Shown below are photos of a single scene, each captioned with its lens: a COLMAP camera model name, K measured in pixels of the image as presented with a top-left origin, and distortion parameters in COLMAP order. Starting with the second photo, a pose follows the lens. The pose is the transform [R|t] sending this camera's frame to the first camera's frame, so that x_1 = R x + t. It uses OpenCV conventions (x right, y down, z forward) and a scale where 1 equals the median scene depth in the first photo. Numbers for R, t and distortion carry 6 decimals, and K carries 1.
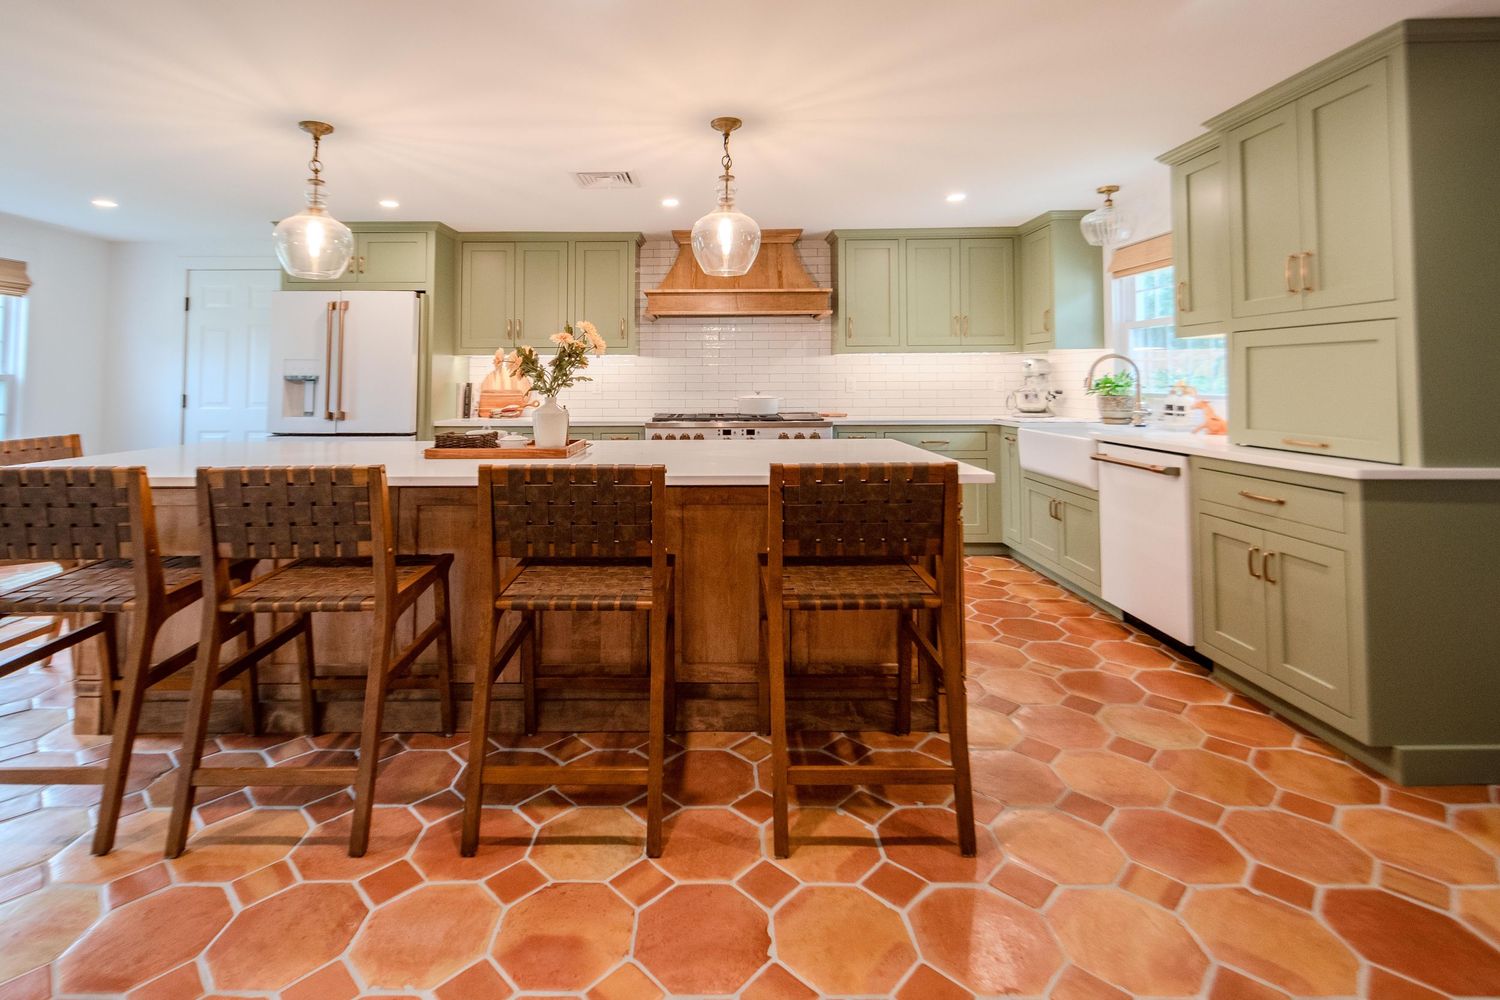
lens RADIAL K [[681.9, 0, 750.0], [0, 681.9, 500.0], [0, 0, 1]] dist [0.001429, -0.000487]
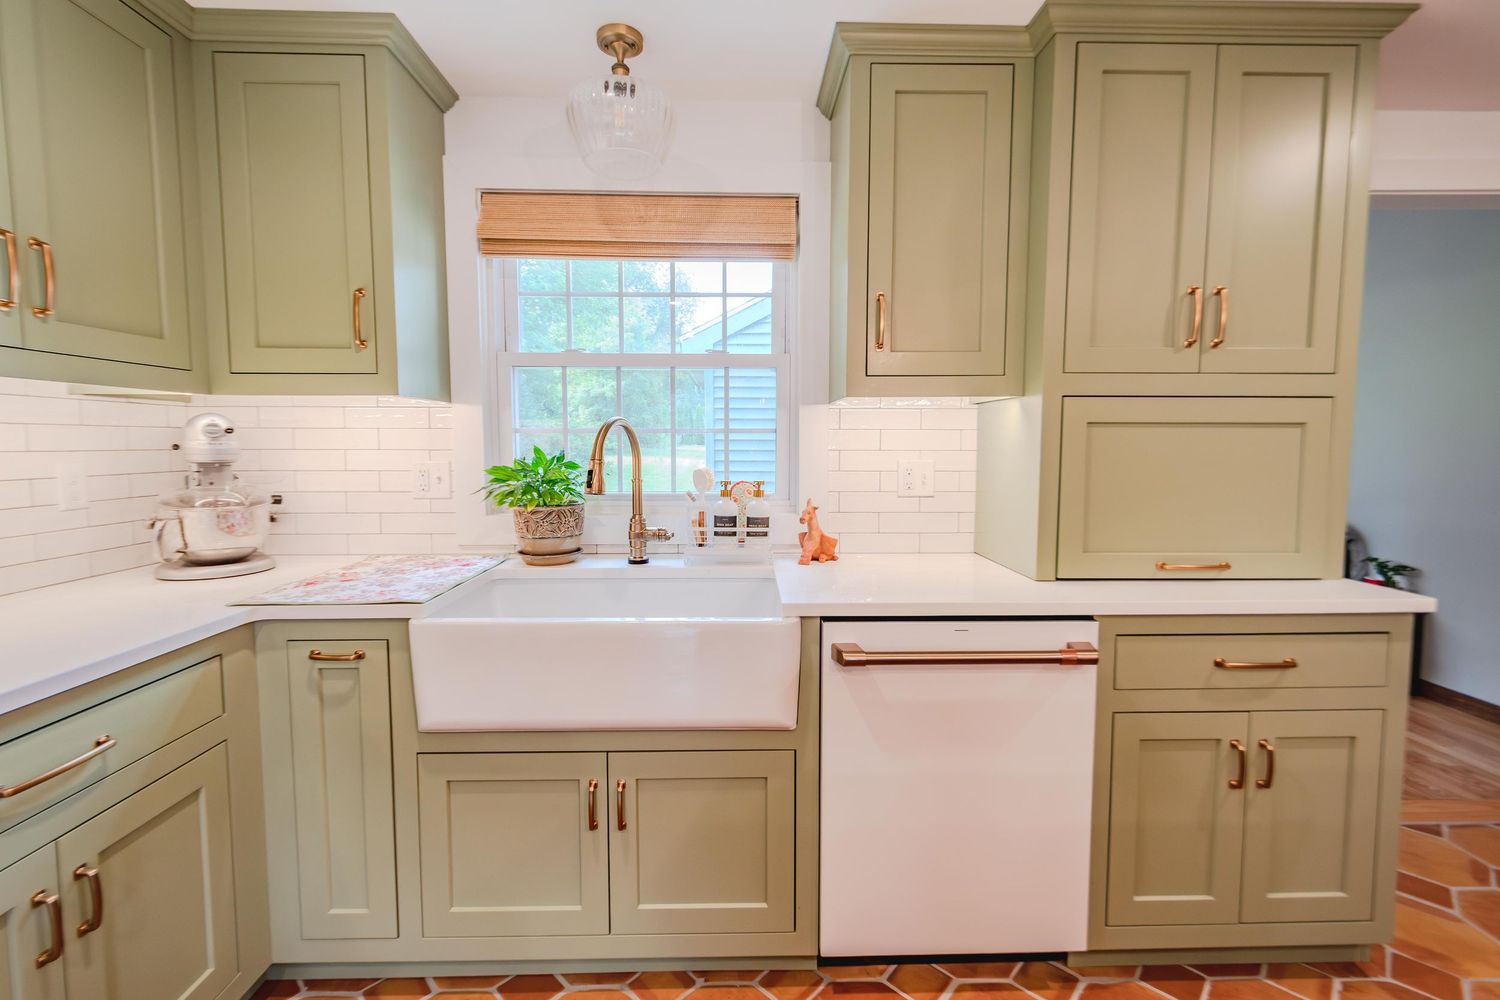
lens RADIAL K [[681.9, 0, 750.0], [0, 681.9, 500.0], [0, 0, 1]] dist [0.001429, -0.000487]
pose [[0.035752, -0.077657, 0.996339, 0.105820], [0.172848, 0.982431, 0.070371, -0.235655], [-0.984299, 0.169699, 0.048546, 1.200590]]
